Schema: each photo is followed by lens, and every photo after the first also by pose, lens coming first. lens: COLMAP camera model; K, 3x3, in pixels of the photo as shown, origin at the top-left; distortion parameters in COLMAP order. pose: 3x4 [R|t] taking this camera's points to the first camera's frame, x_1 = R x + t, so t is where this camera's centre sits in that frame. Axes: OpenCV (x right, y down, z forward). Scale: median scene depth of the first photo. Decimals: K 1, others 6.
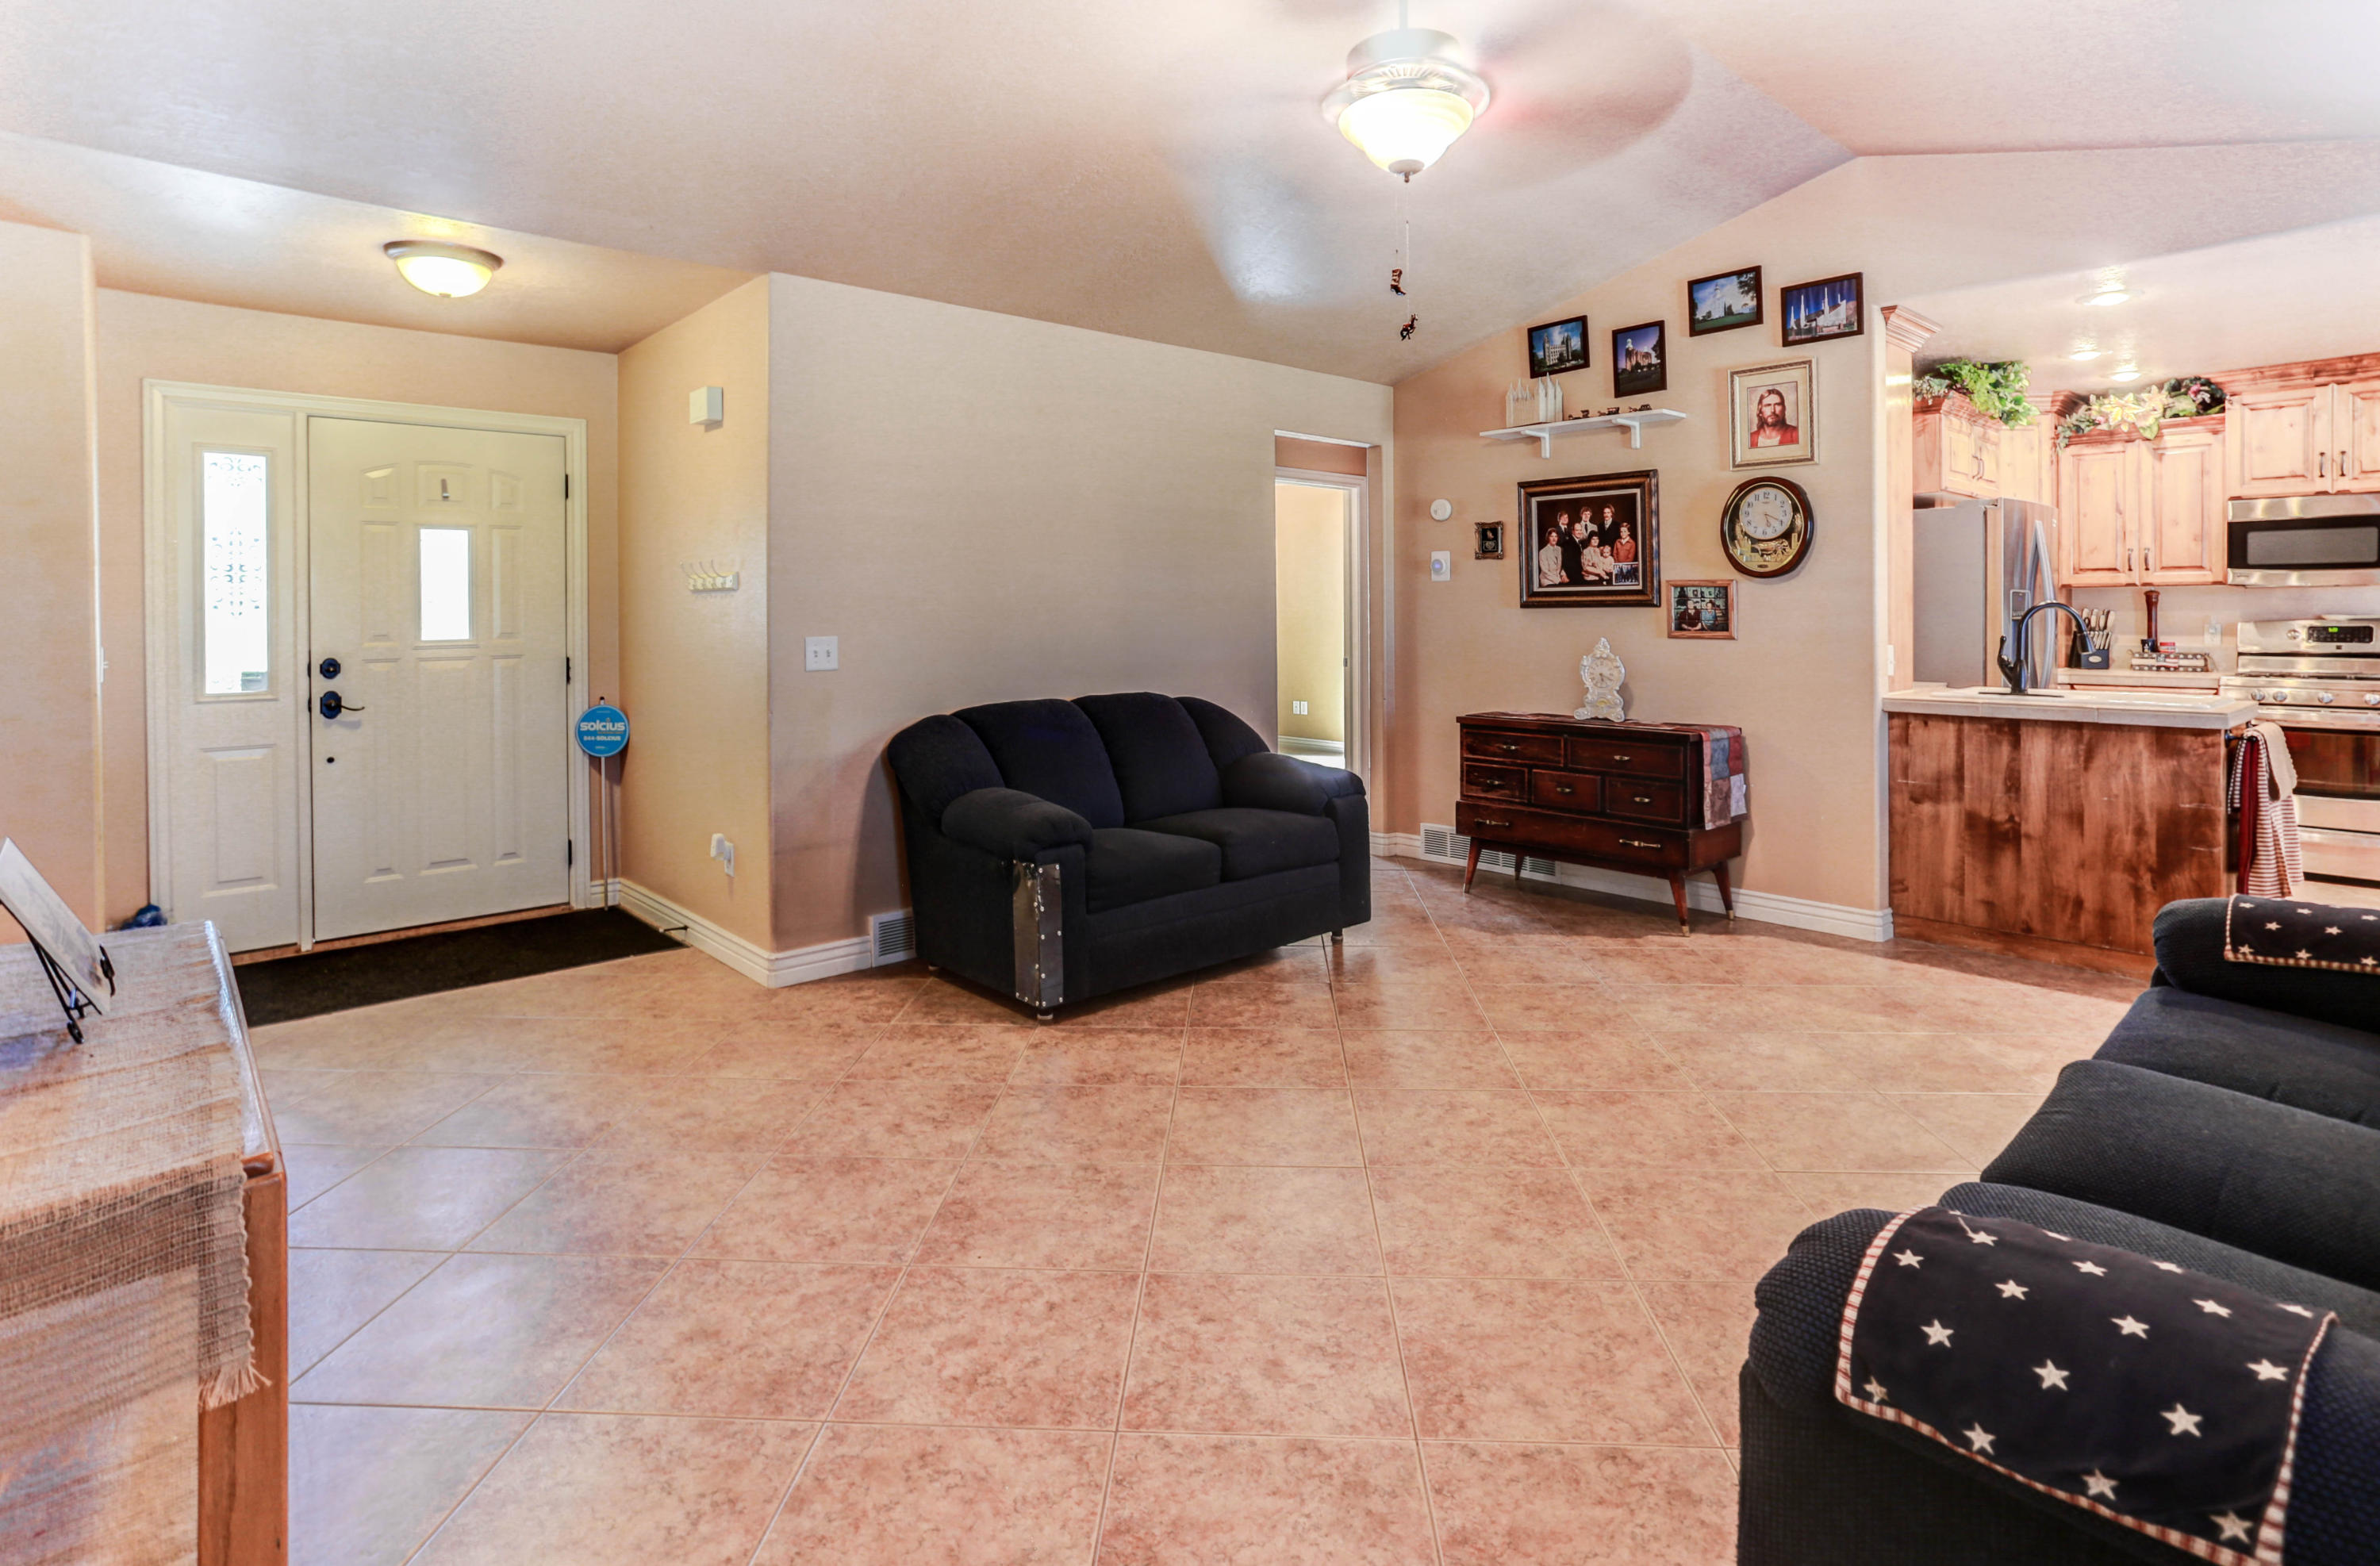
lens RADIAL K [[1225.4, 0, 1189.7], [0, 1225.4, 611.2], [0, 0, 1]] dist [-0.042952, 0.036523]
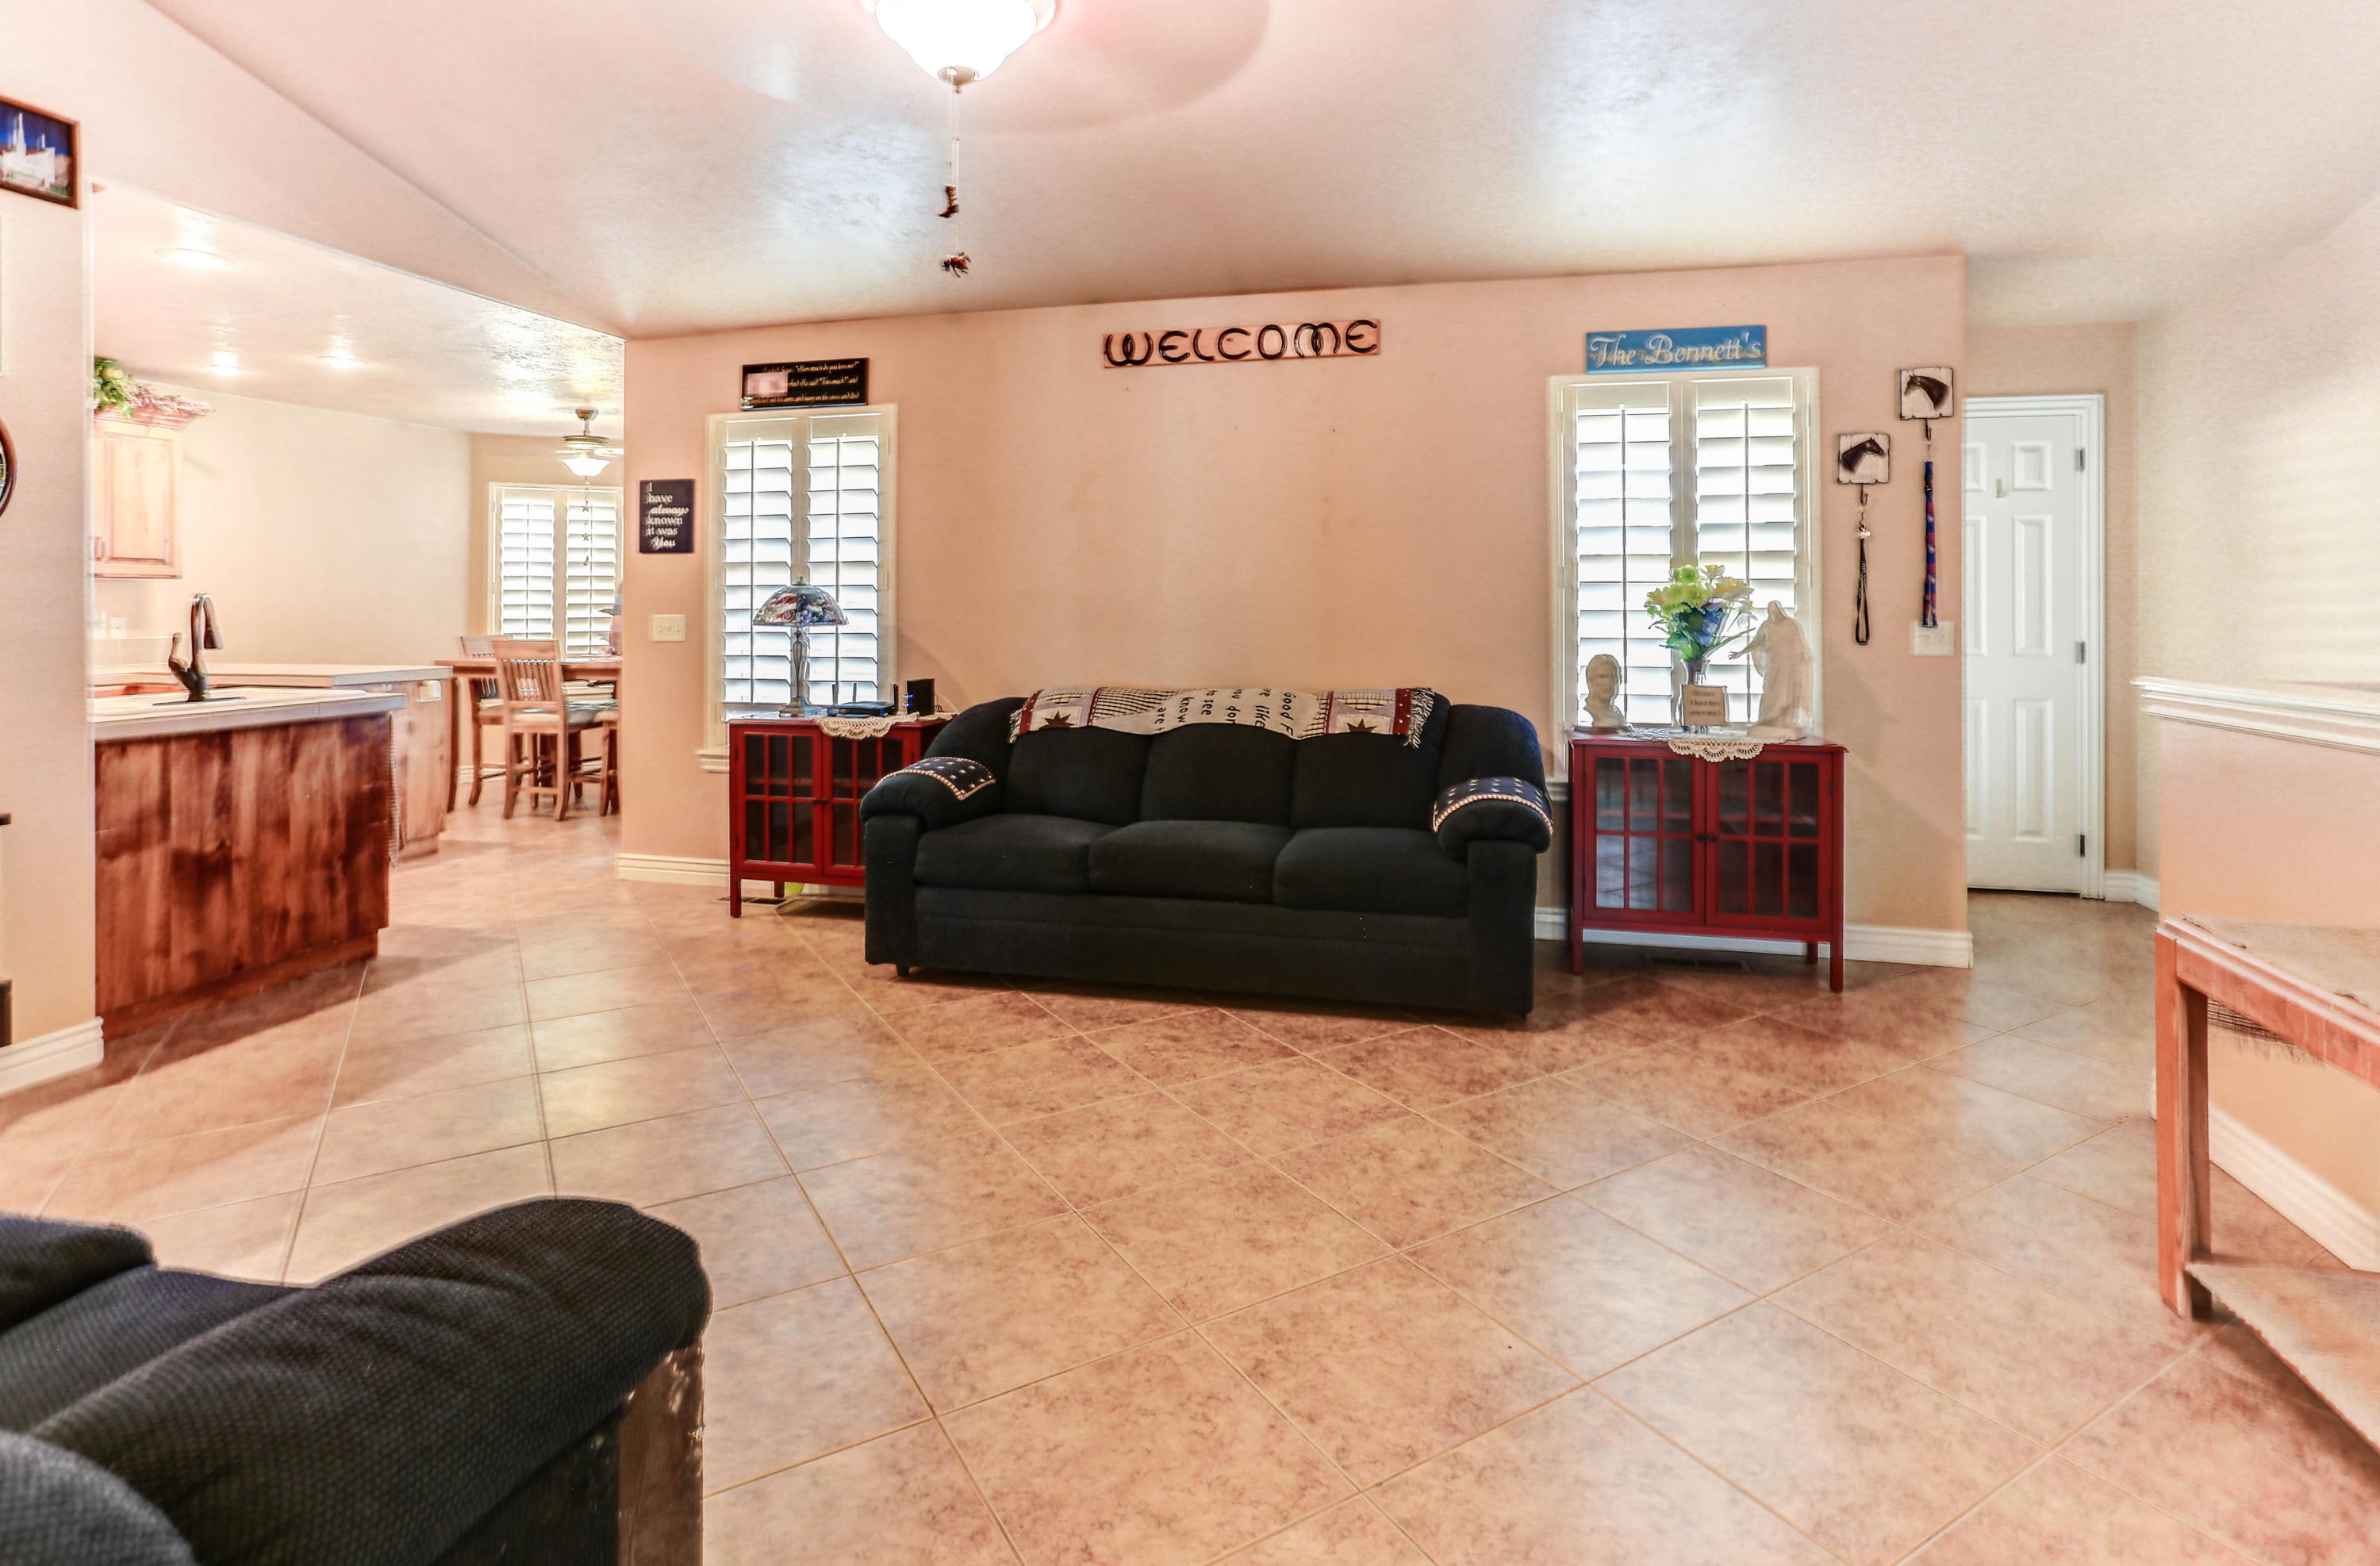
lens RADIAL K [[1225.4, 0, 1189.7], [0, 1225.4, 611.2], [0, 0, 1]] dist [-0.042952, 0.036523]
pose [[-0.557270, -0.004209, 0.830321, -0.402542], [0.005516, 0.999946, 0.008770, 0.001890], [-0.830313, 0.009467, -0.557217, 0.883451]]
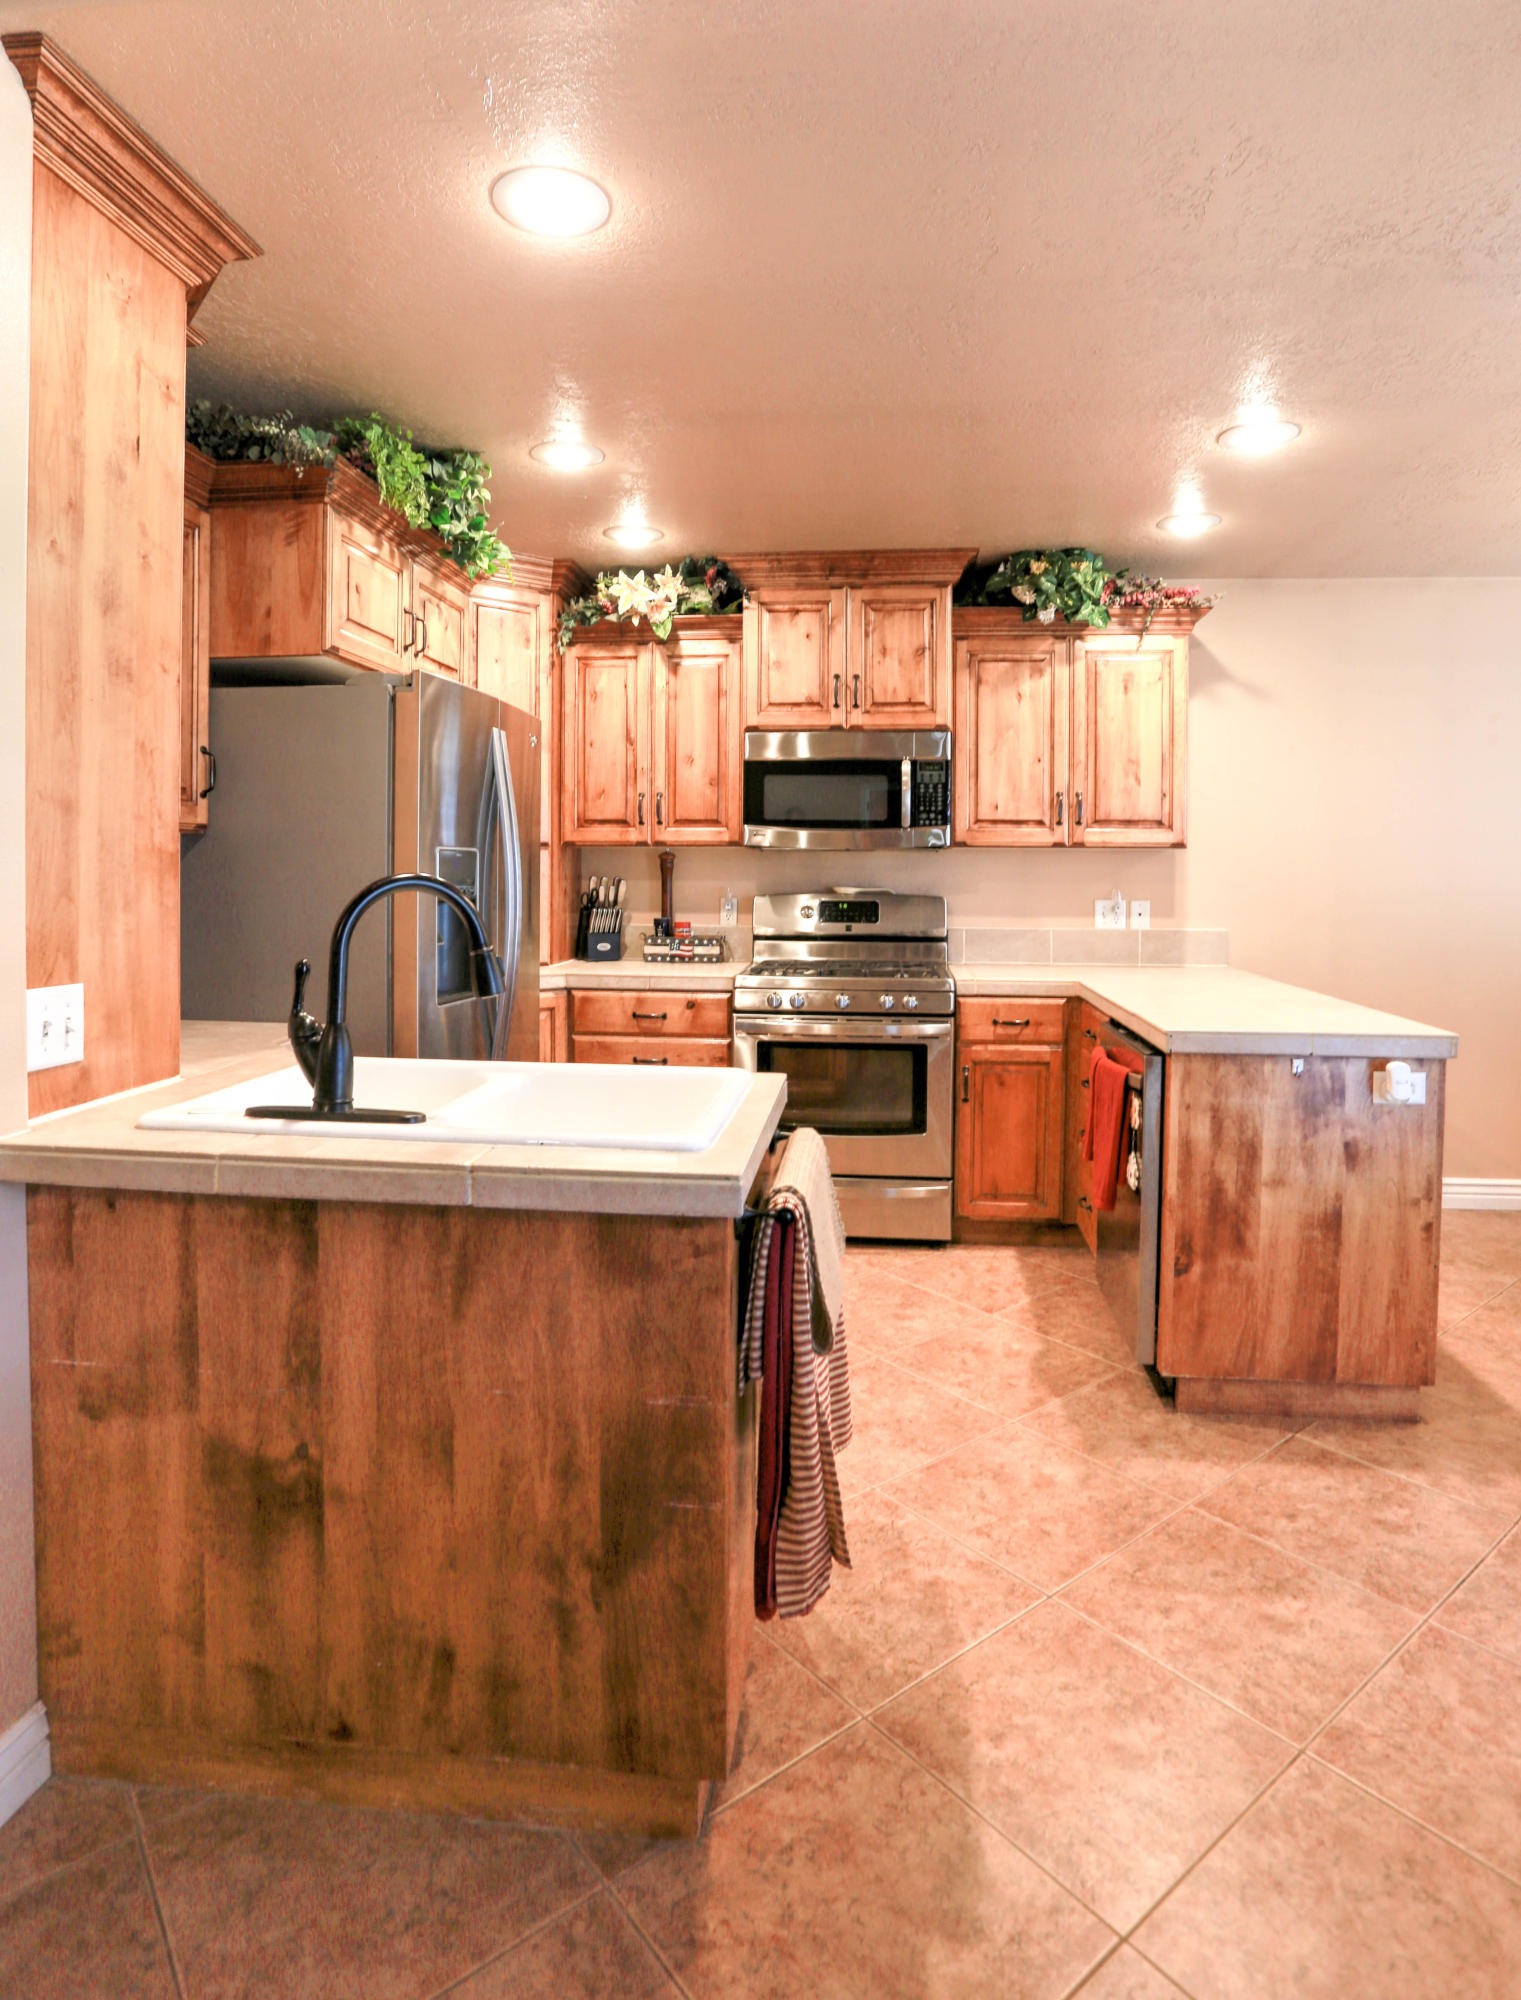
lens RADIAL K [[1093.7, 0, 757.7], [0, 1093.7, 896.0], [0, 0, 1]] dist [-0.026759, 0.000935]
pose [[0.751416, -0.010307, 0.659748, 0.550966], [-0.006867, 0.999702, 0.023439, -0.009259], [-0.659793, -0.022143, 0.751121, 0.641796]]
